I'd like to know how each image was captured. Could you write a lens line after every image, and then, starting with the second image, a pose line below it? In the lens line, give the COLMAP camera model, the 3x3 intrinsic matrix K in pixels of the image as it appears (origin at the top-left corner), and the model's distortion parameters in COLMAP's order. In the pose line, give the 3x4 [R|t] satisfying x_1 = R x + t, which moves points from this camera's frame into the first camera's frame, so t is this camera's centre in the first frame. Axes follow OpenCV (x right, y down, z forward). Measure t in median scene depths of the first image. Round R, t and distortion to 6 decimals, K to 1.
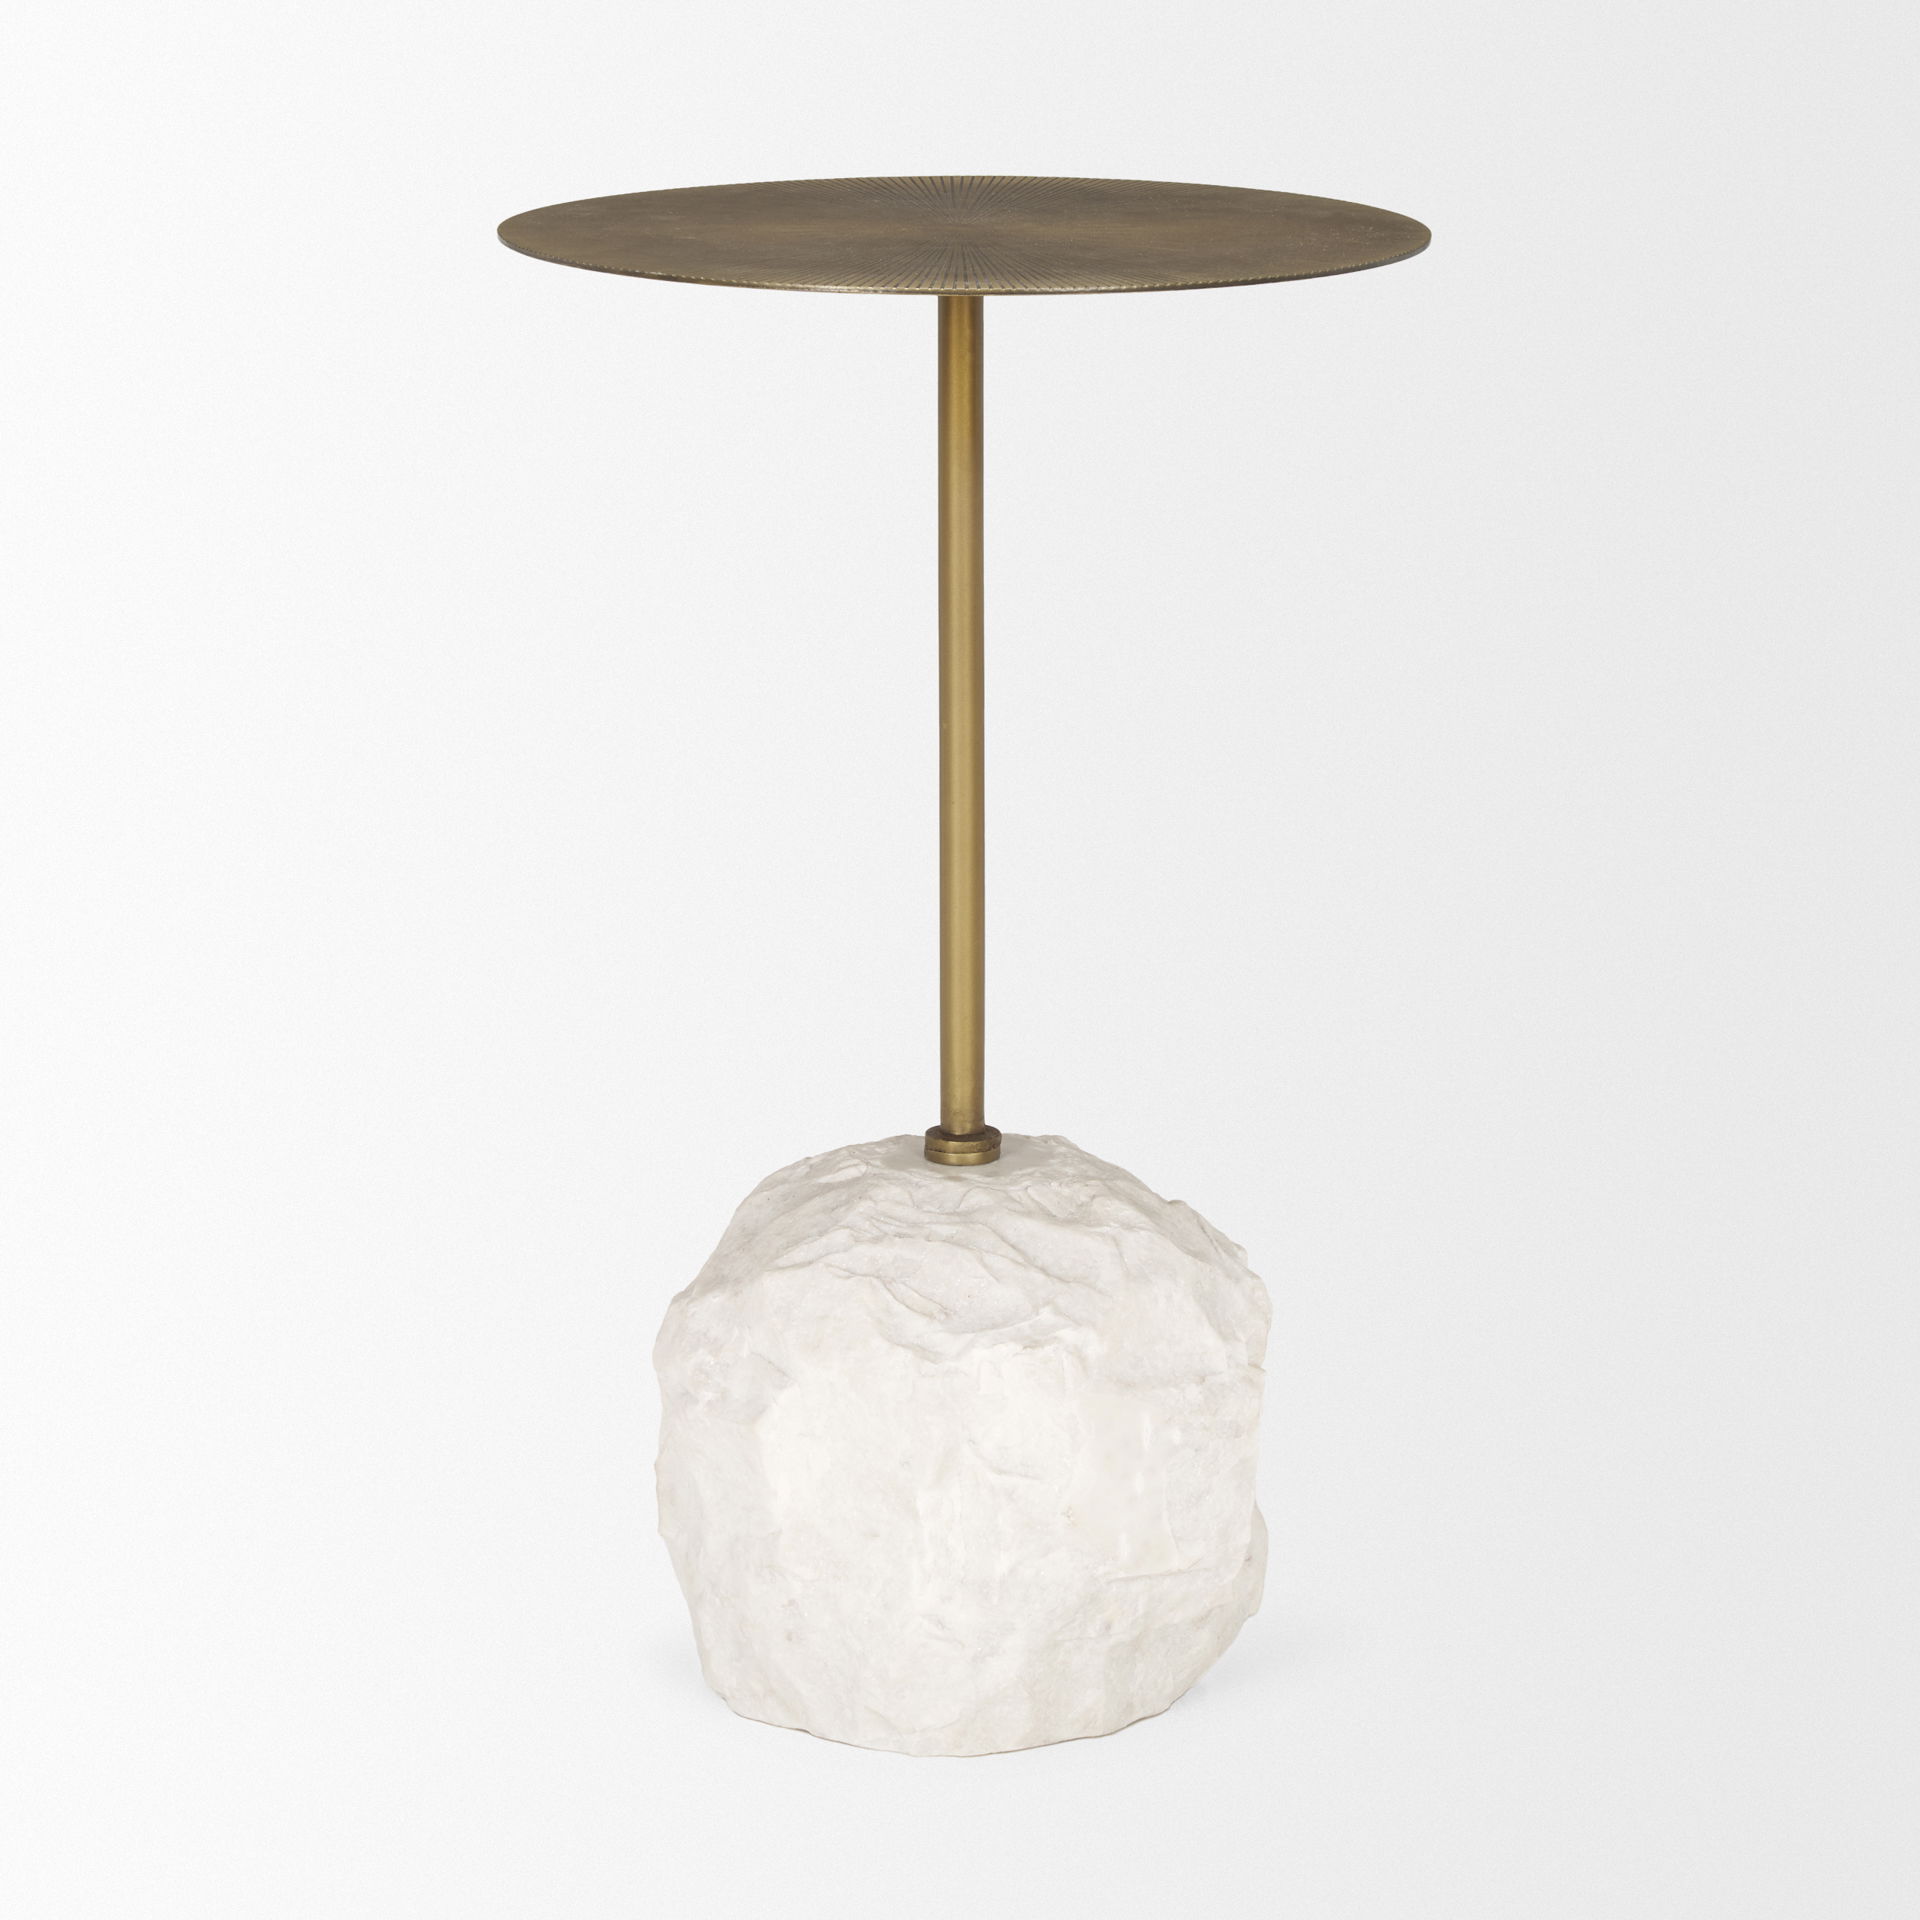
lens RADIAL K [[5713.1, 0, 905.4], [0, 5713.1, 964.9], [0, 0, 1]] dist [1.232391, 0.000000]
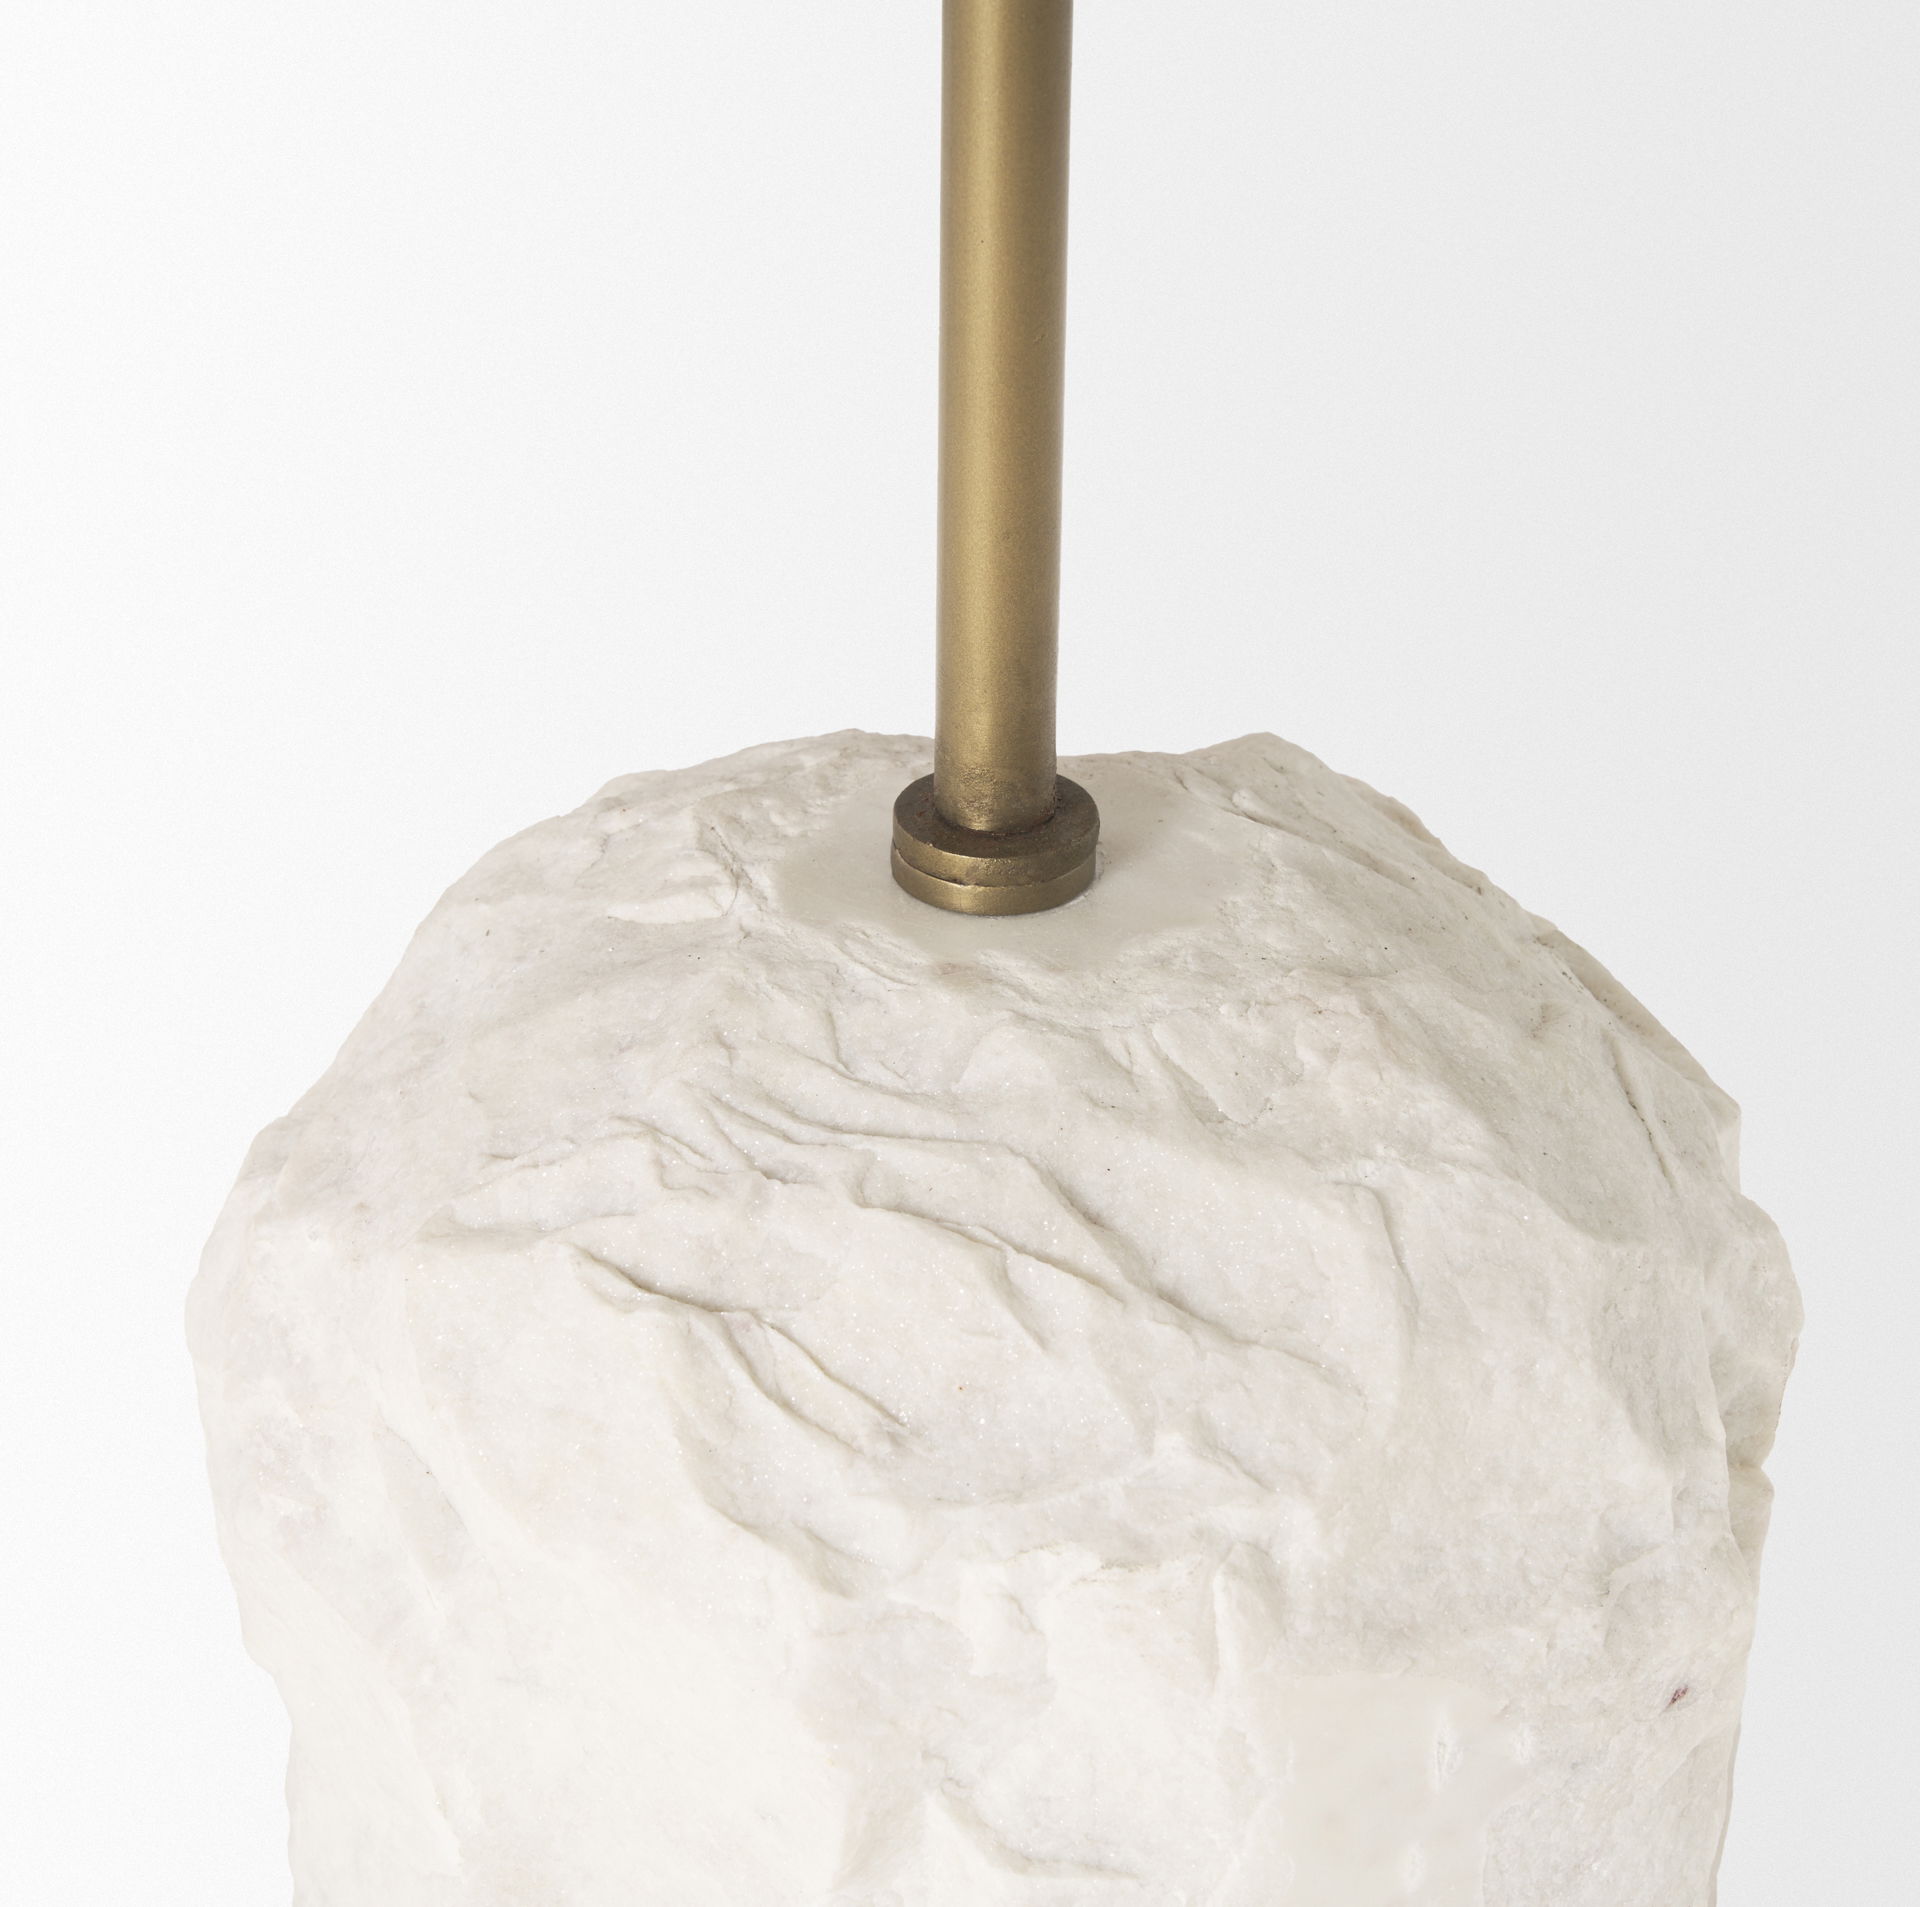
lens RADIAL K [[5230.7, 0, 958.1], [0, 5230.7, 953.5], [0, 0, 1]] dist [0.281541, 0.000000]
pose [[0.997632, 0.044798, -0.052182, 0.026463], [-0.027839, 0.956855, 0.289228, -0.061474], [0.062888, -0.287091, 0.955837, 0.691024]]
